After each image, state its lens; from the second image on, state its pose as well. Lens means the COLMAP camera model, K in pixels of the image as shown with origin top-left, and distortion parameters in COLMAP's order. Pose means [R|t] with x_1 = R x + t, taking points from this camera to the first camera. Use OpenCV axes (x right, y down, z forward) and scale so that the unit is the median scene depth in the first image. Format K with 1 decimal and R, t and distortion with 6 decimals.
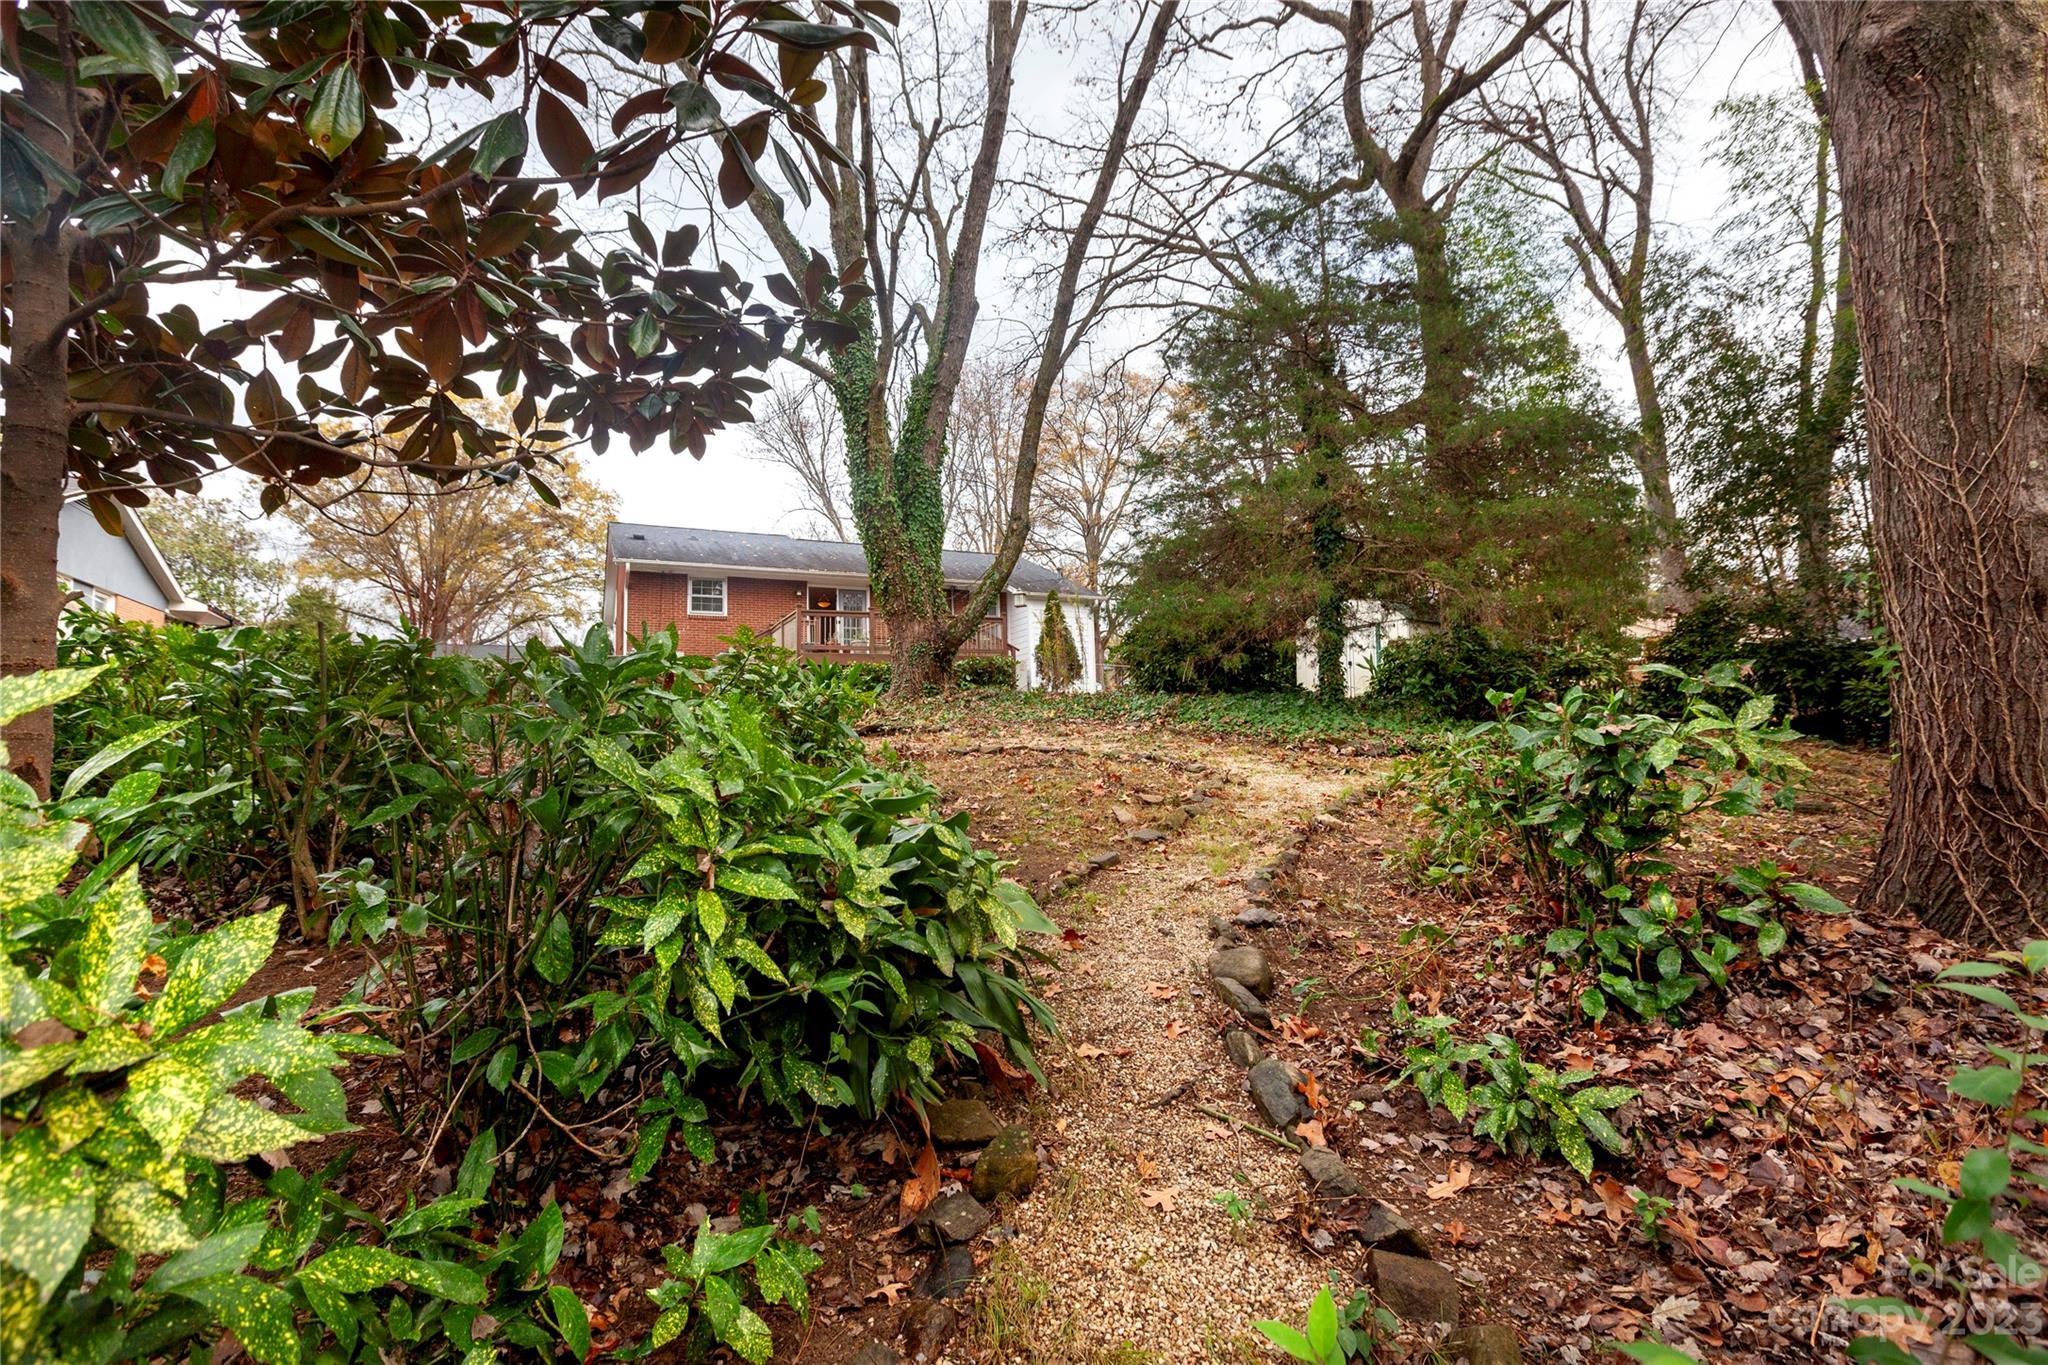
lens RADIAL K [[911.2, 0, 1005.9], [0, 911.2, 674.9], [0, 0, 1]] dist [-0.000015, -0.000414]
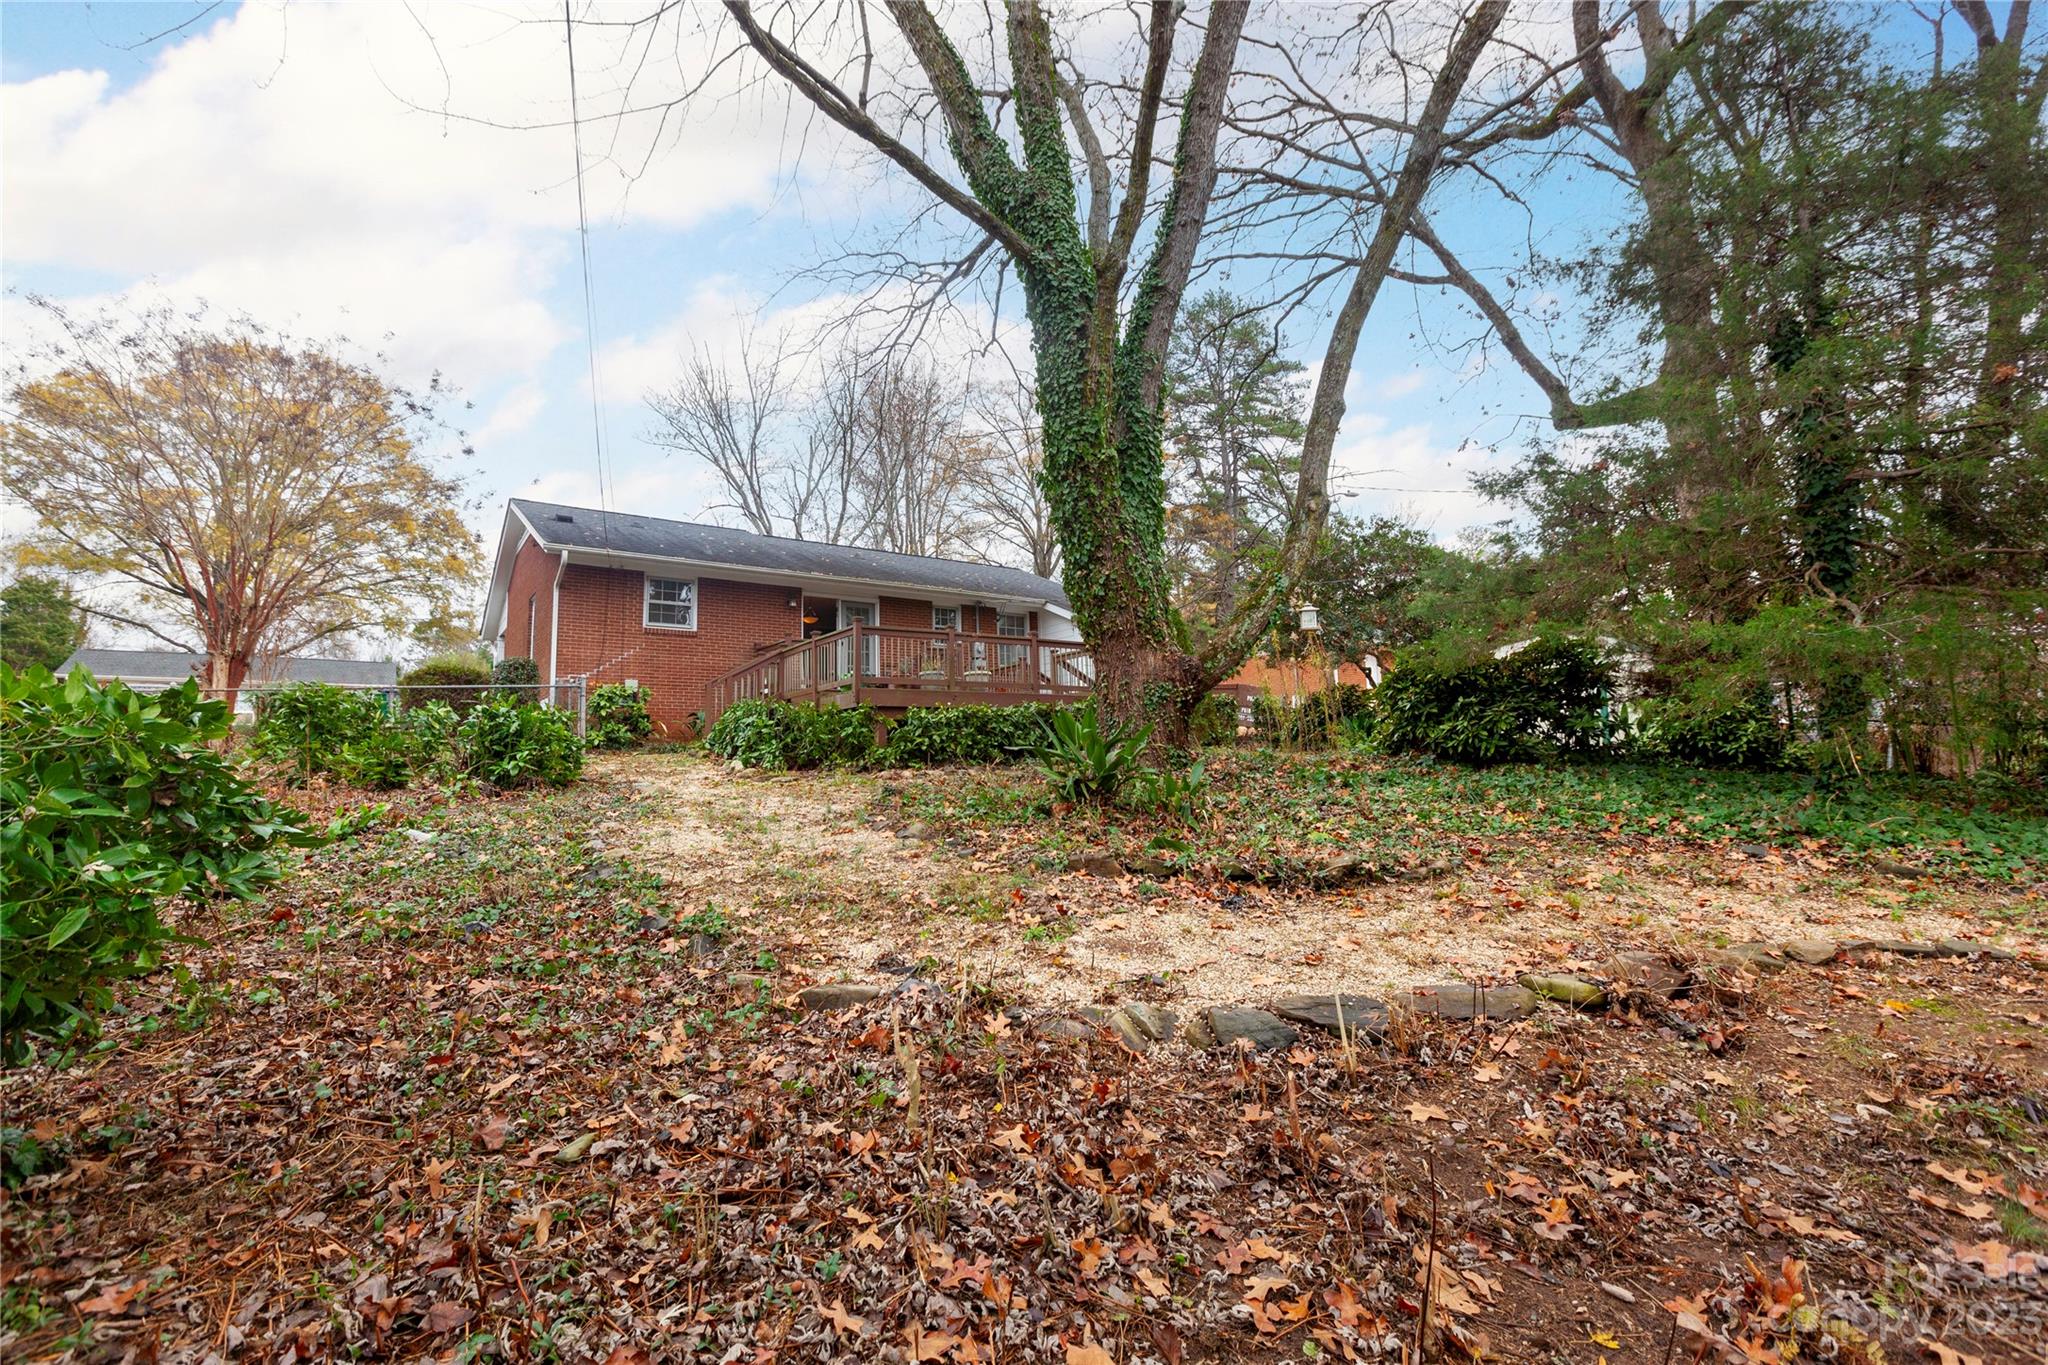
lens RADIAL K [[911.2, 0, 1005.9], [0, 911.2, 674.9], [0, 0, 1]] dist [-0.000015, -0.000414]
pose [[0.985845, 0.021603, 0.166259, -0.069397], [-0.017017, 0.999436, -0.028959, -0.004887], [-0.166791, 0.025720, 0.985657, 0.091965]]
